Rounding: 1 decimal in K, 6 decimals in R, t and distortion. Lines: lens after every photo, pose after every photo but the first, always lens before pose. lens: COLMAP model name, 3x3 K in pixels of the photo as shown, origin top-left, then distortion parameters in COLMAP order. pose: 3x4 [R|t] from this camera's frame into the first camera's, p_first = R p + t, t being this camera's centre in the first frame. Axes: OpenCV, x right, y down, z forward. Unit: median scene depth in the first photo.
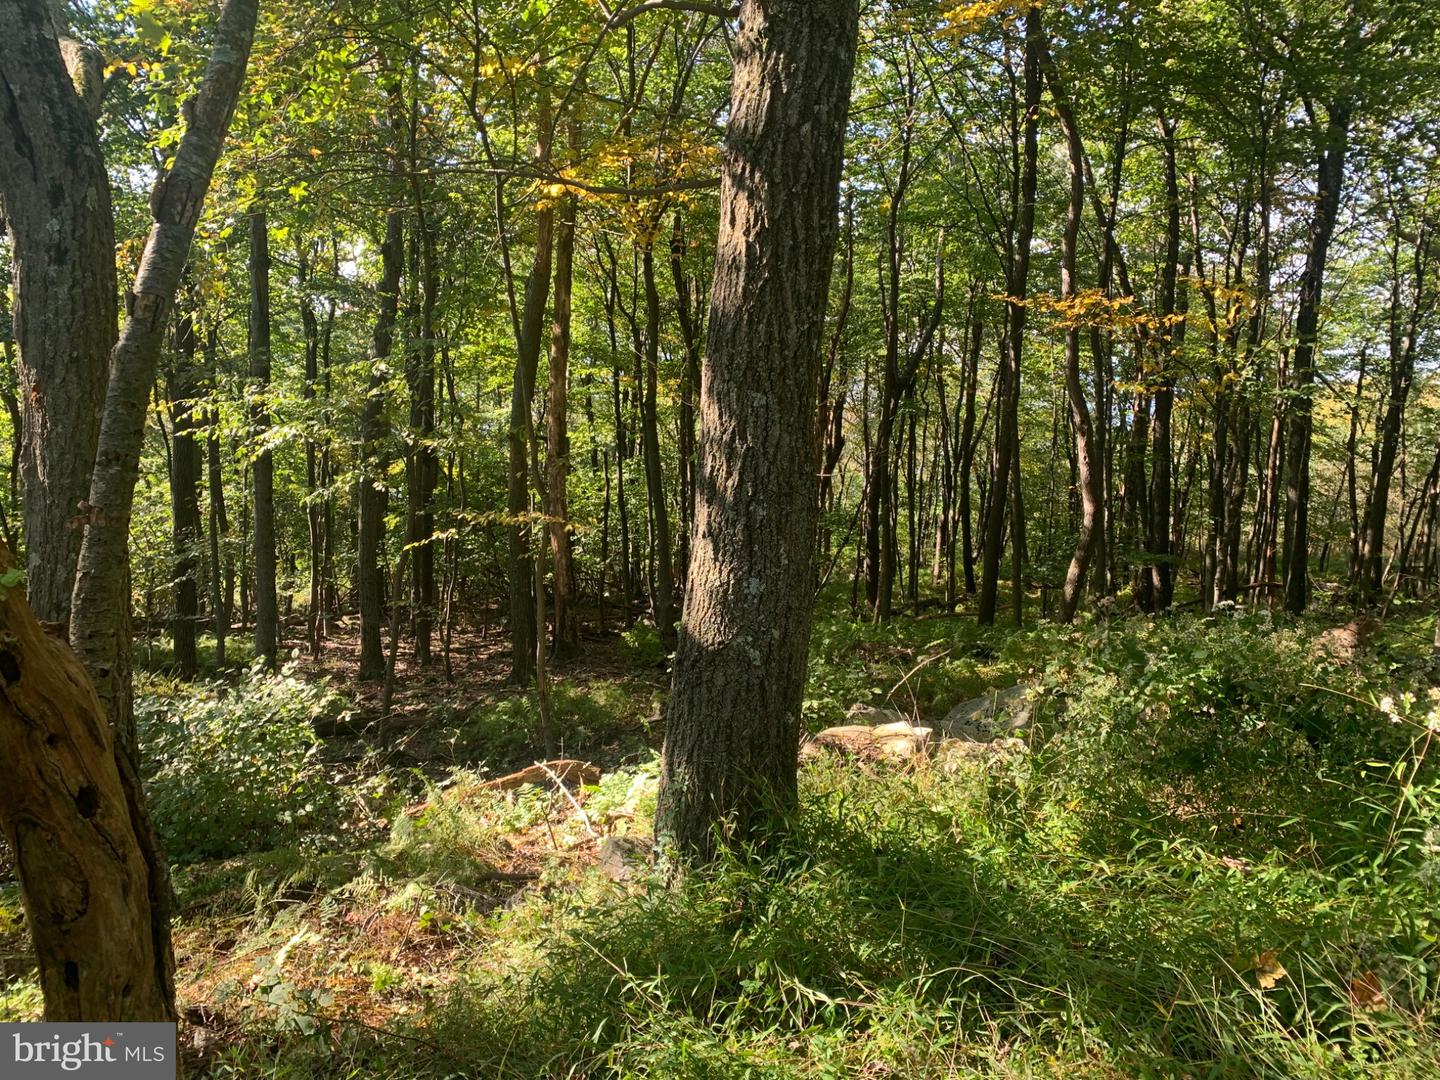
lens RADIAL K [[1076.7, 0, 709.8], [0, 1076.7, 537.1], [0, 0, 1]] dist [0.001321, -0.010164]
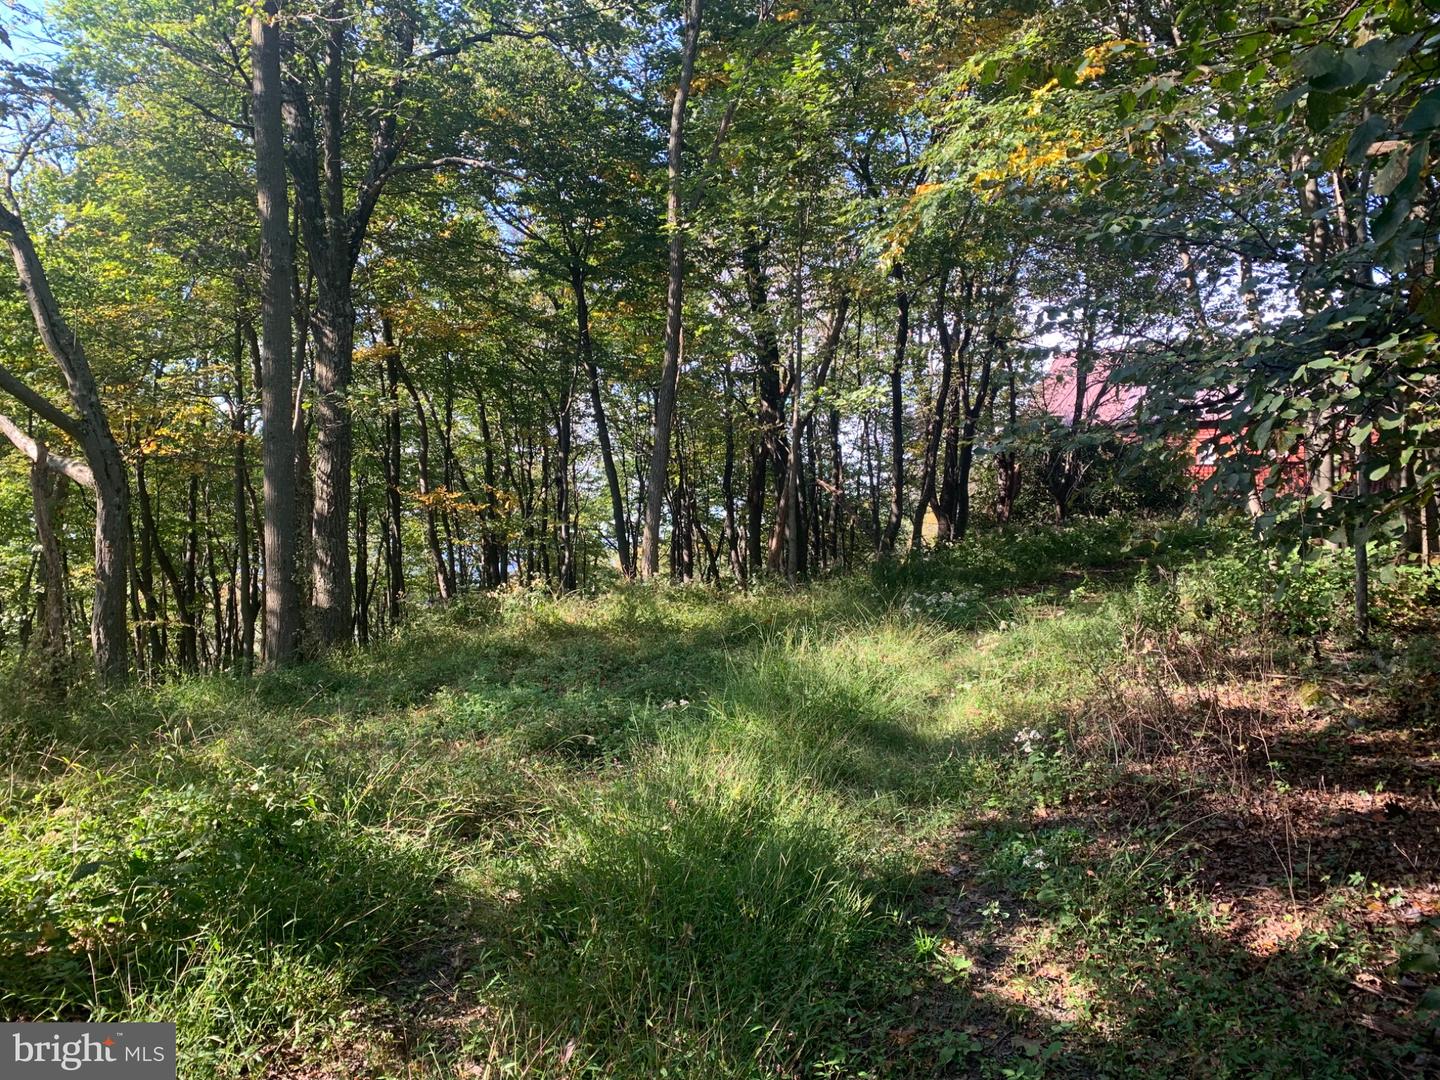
lens RADIAL K [[1076.7, 0, 709.8], [0, 1076.7, 537.1], [0, 0, 1]] dist [0.001321, -0.010164]
pose [[0.846384, -0.039750, 0.531088, -0.186815], [0.125345, 0.984066, -0.126107, 0.111351], [-0.517612, 0.173304, 0.837880, -0.625949]]
